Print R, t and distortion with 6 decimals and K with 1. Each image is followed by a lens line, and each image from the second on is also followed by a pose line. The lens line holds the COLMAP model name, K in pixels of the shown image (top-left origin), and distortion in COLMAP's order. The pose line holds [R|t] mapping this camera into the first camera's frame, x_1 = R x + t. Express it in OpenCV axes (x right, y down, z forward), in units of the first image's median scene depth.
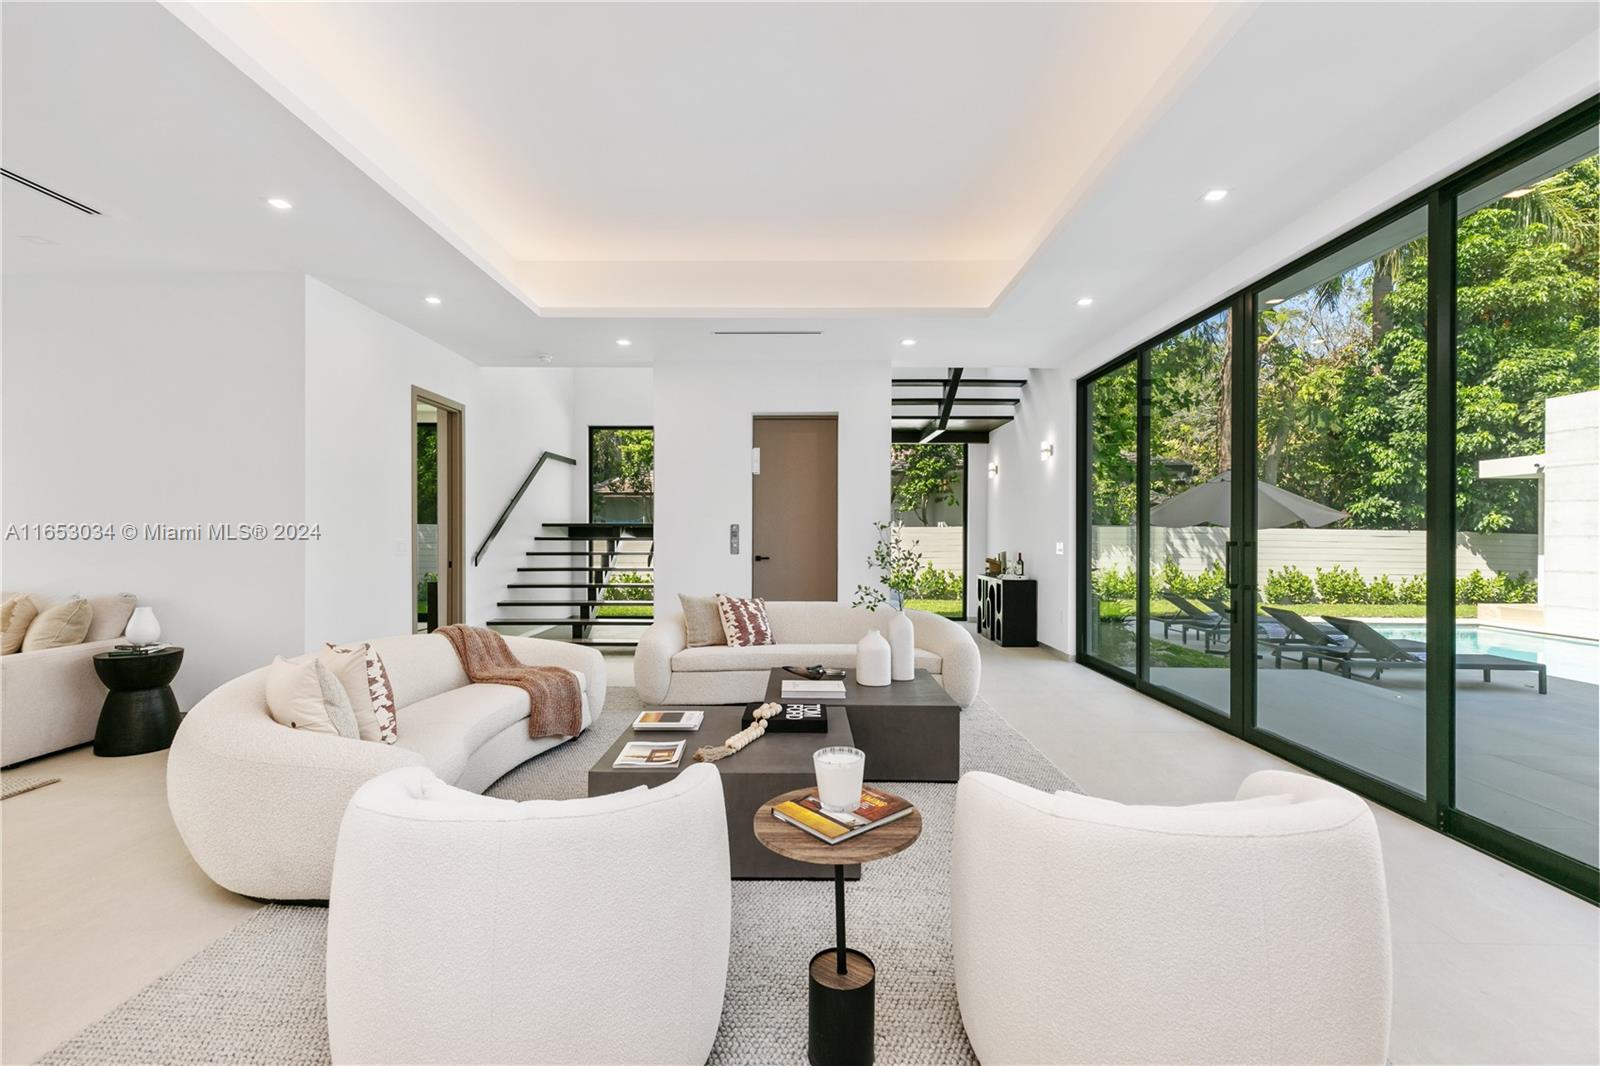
lens RADIAL K [[728.6, 0, 793.1], [0, 728.6, 533.9], [0, 0, 1]] dist [0.003855, -0.001275]
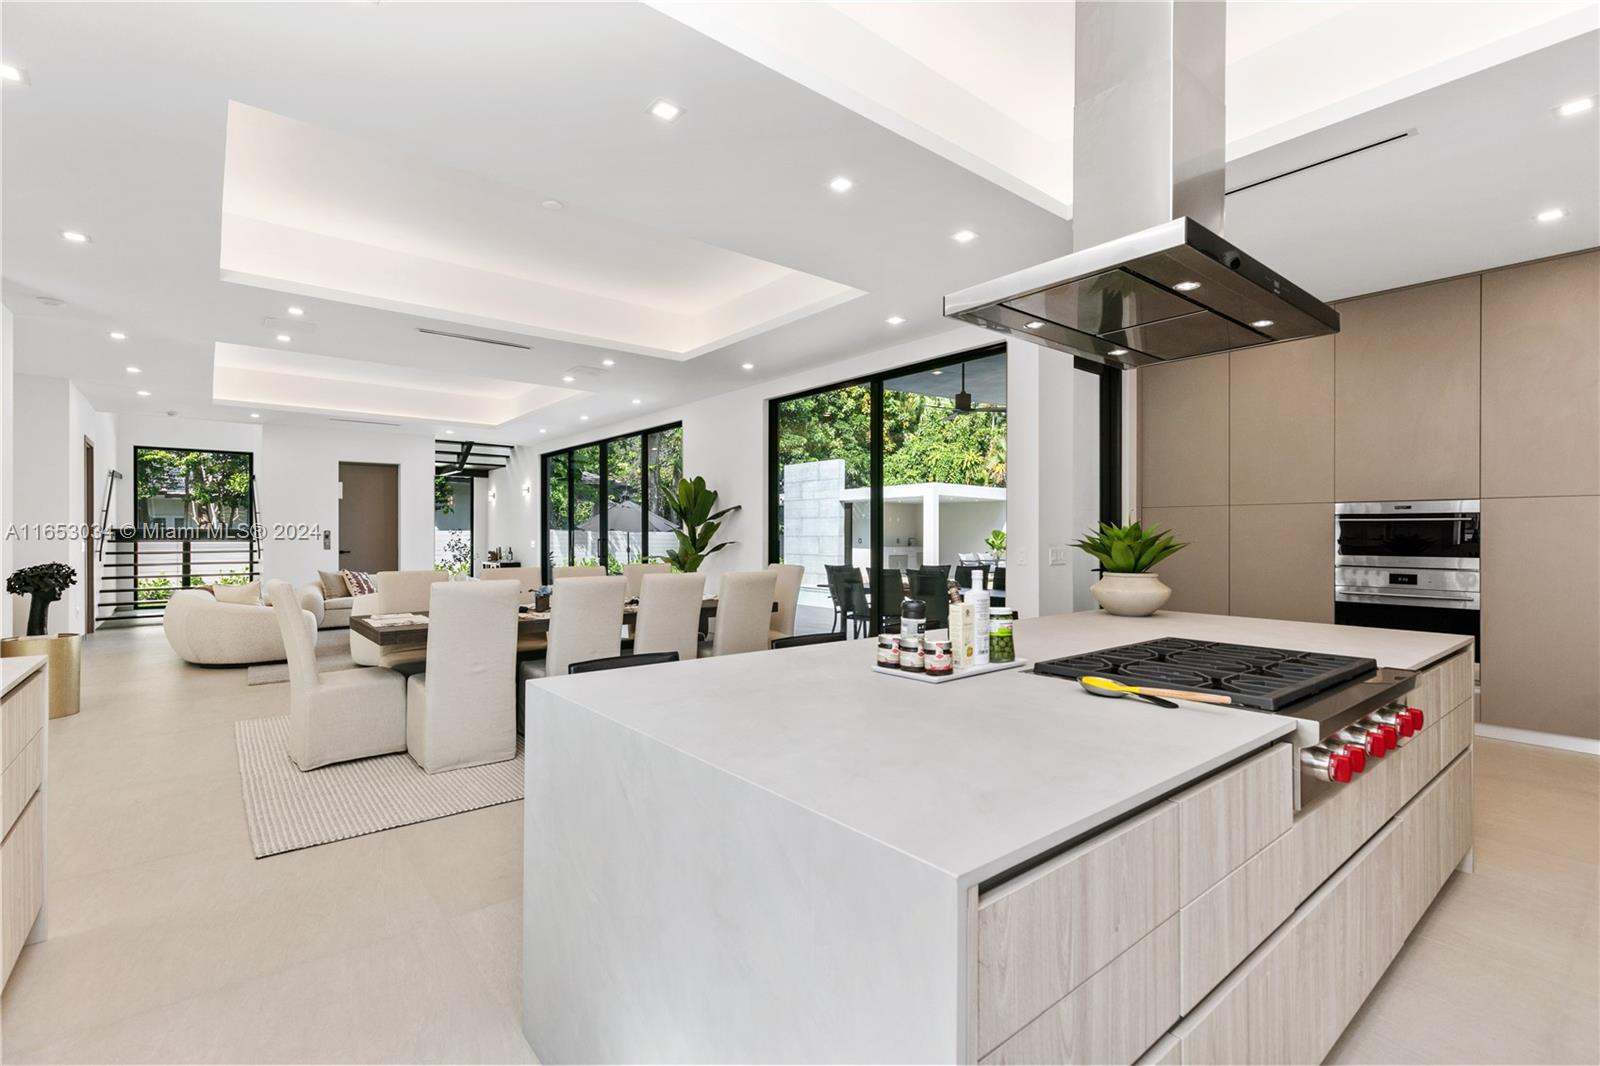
lens RADIAL K [[728.6, 0, 794.2], [0, 728.6, 534.3], [0, 0, 1]] dist [0.003855, -0.001275]
pose [[0.774515, -0.001205, 0.632555, -0.251204], [0.001357, 0.999999, 0.000242, -0.003407], [-0.632554, 0.000671, 0.774516, -0.737927]]
